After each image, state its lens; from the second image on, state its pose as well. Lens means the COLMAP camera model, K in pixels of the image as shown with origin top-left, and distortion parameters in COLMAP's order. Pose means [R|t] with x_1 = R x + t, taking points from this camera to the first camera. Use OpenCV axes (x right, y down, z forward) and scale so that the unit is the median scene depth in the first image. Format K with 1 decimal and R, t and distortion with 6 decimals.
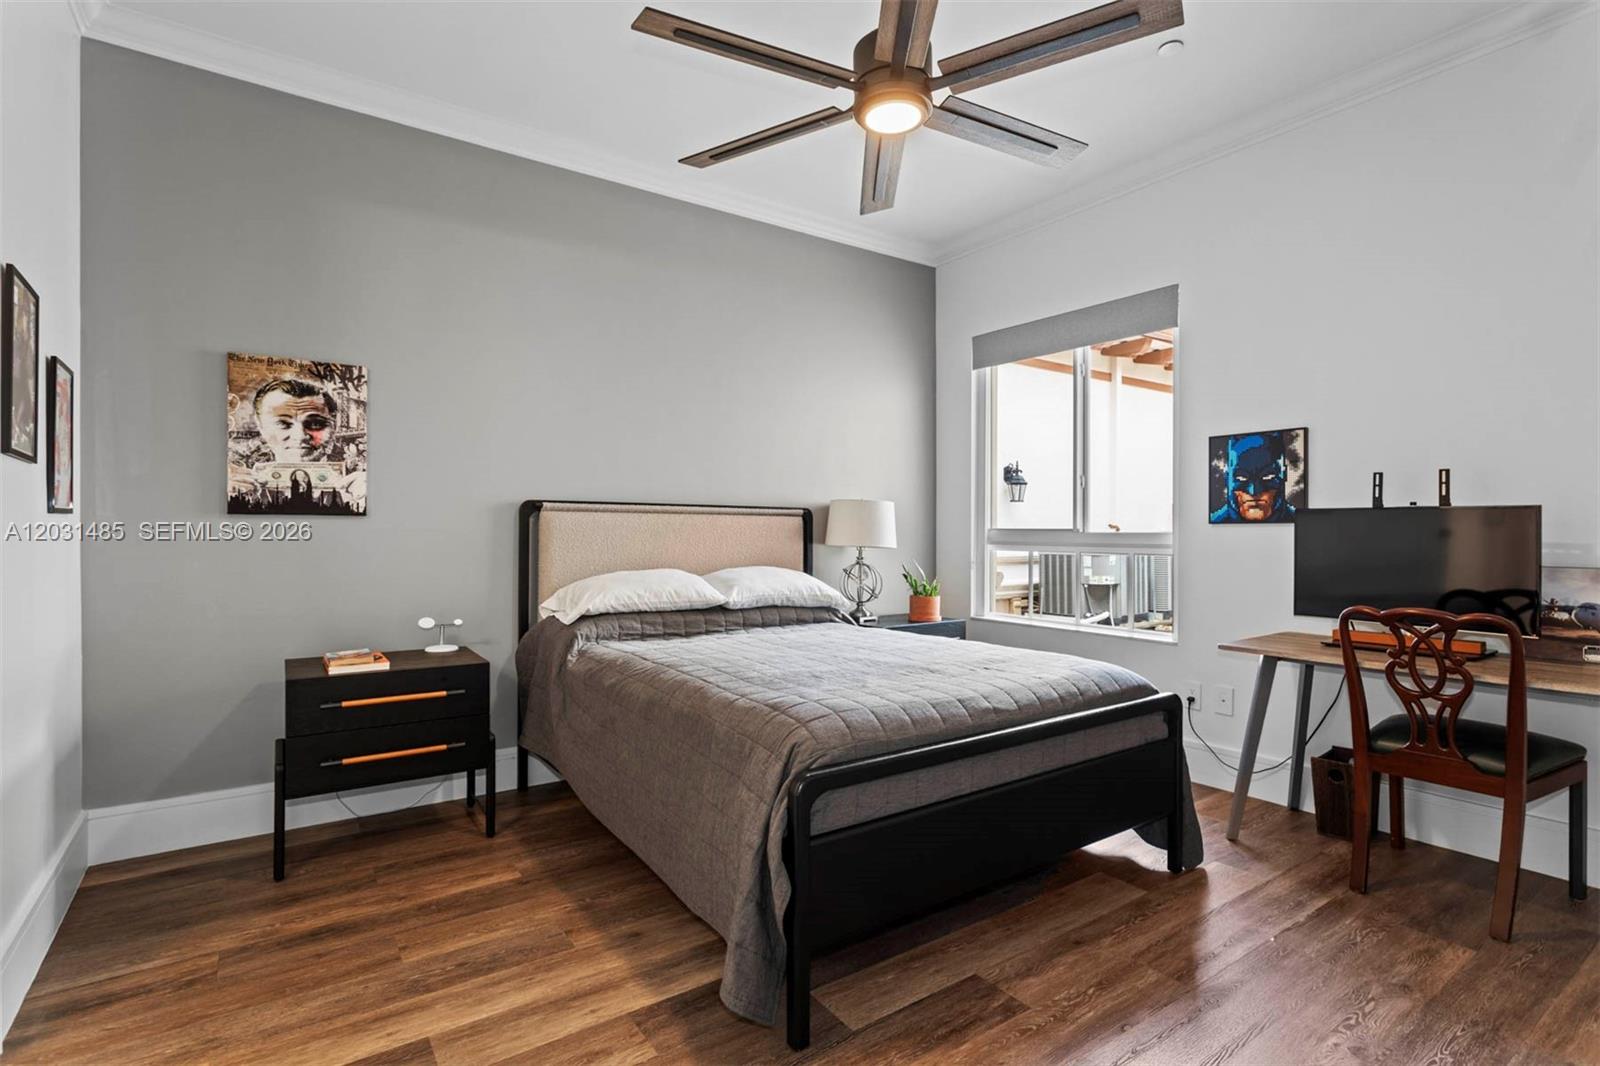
lens RADIAL K [[767.7, 0, 799.4], [0, 767.7, 530.8], [0, 0, 1]] dist [-0.000666, 0.000100]
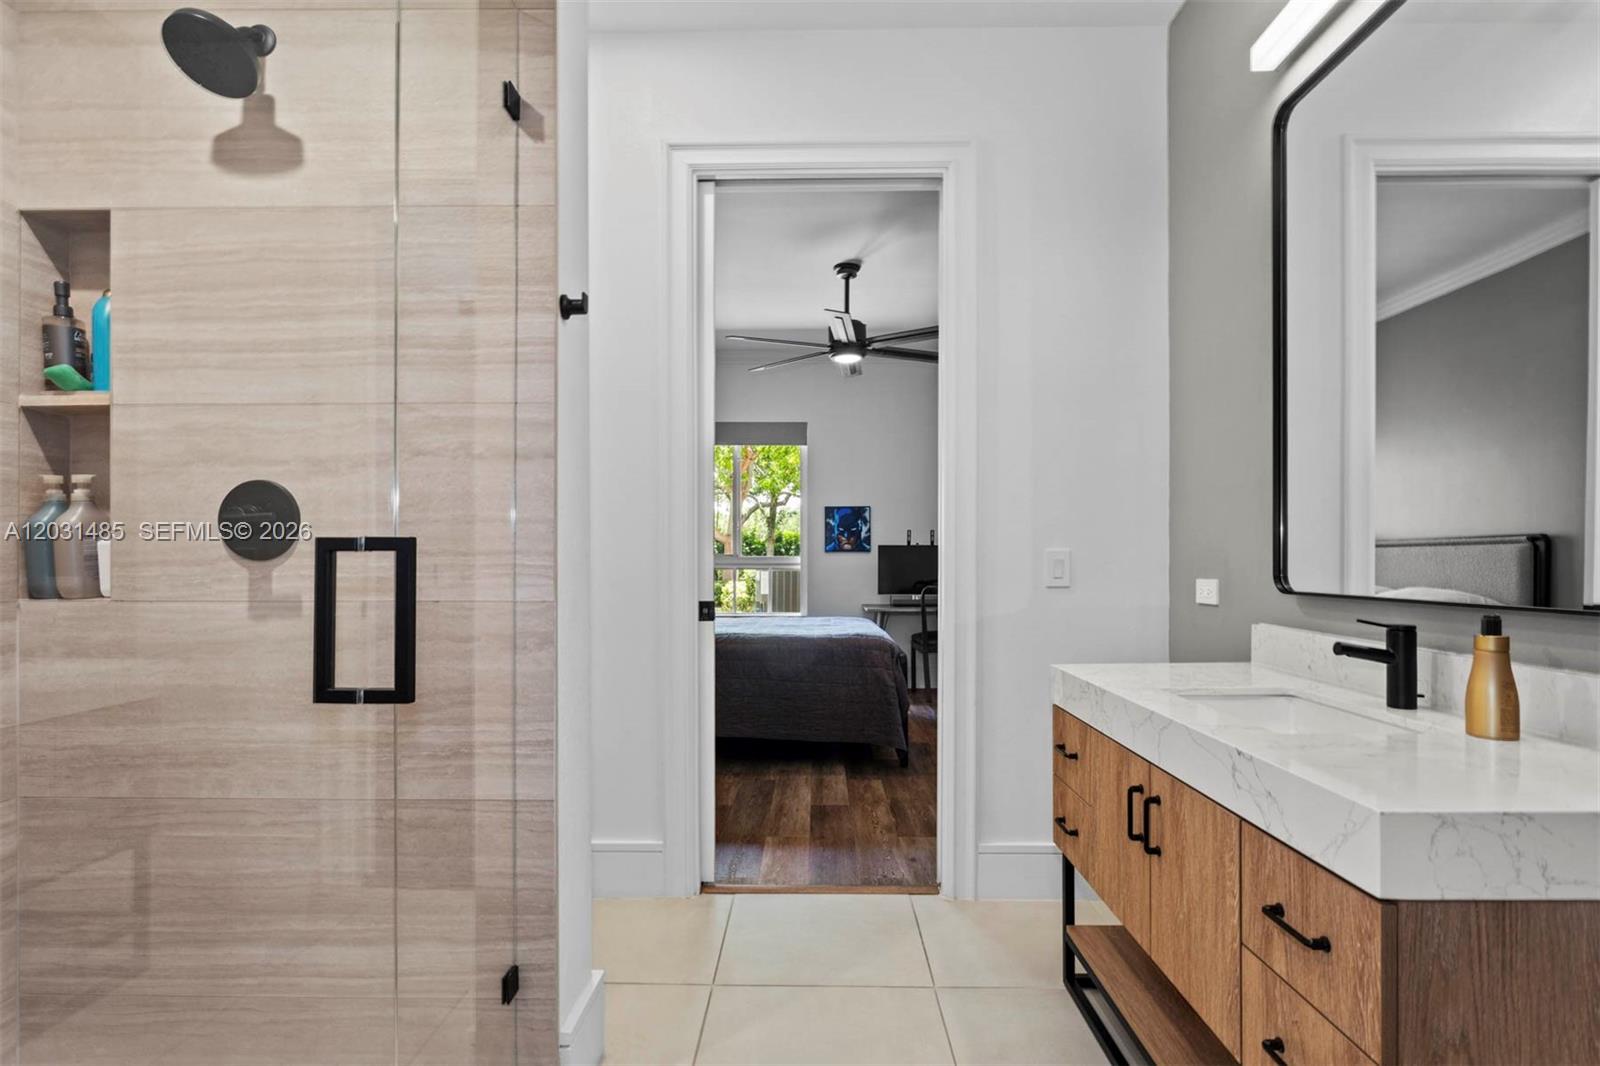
lens RADIAL K [[767.7, 0, 802.5], [0, 767.7, 547.6], [0, 0, 1]] dist [-0.000666, 0.000100]
pose [[0.585508, 0.012065, 0.810577, -2.090657], [0.000783, 0.999880, -0.015448, 0.019226], [-0.810666, 0.009680, 0.585429, -0.158682]]
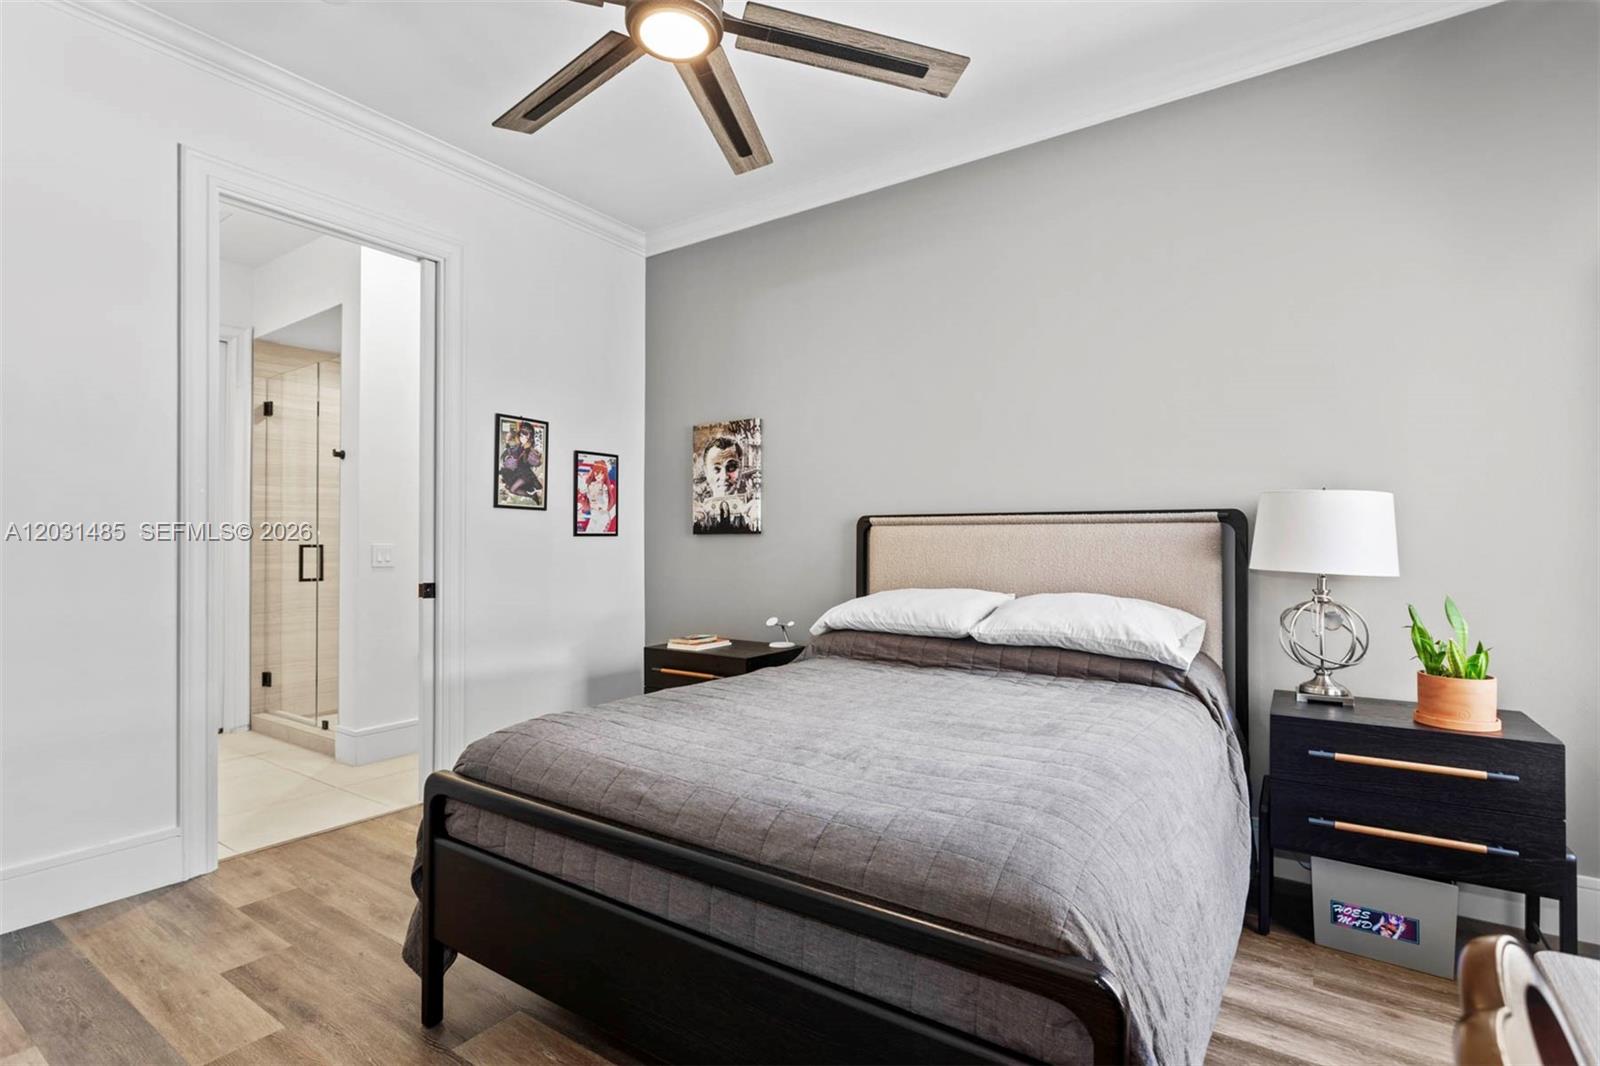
lens RADIAL K [[767.7, 0, 799.9], [0, 767.7, 536.1], [0, 0, 1]] dist [-0.000666, 0.000100]
pose [[0.363331, -0.013480, -0.931562, 0.664496], [0.001305, 0.999902, -0.013960, 0.002399], [0.931659, 0.003857, 0.363313, 0.604702]]
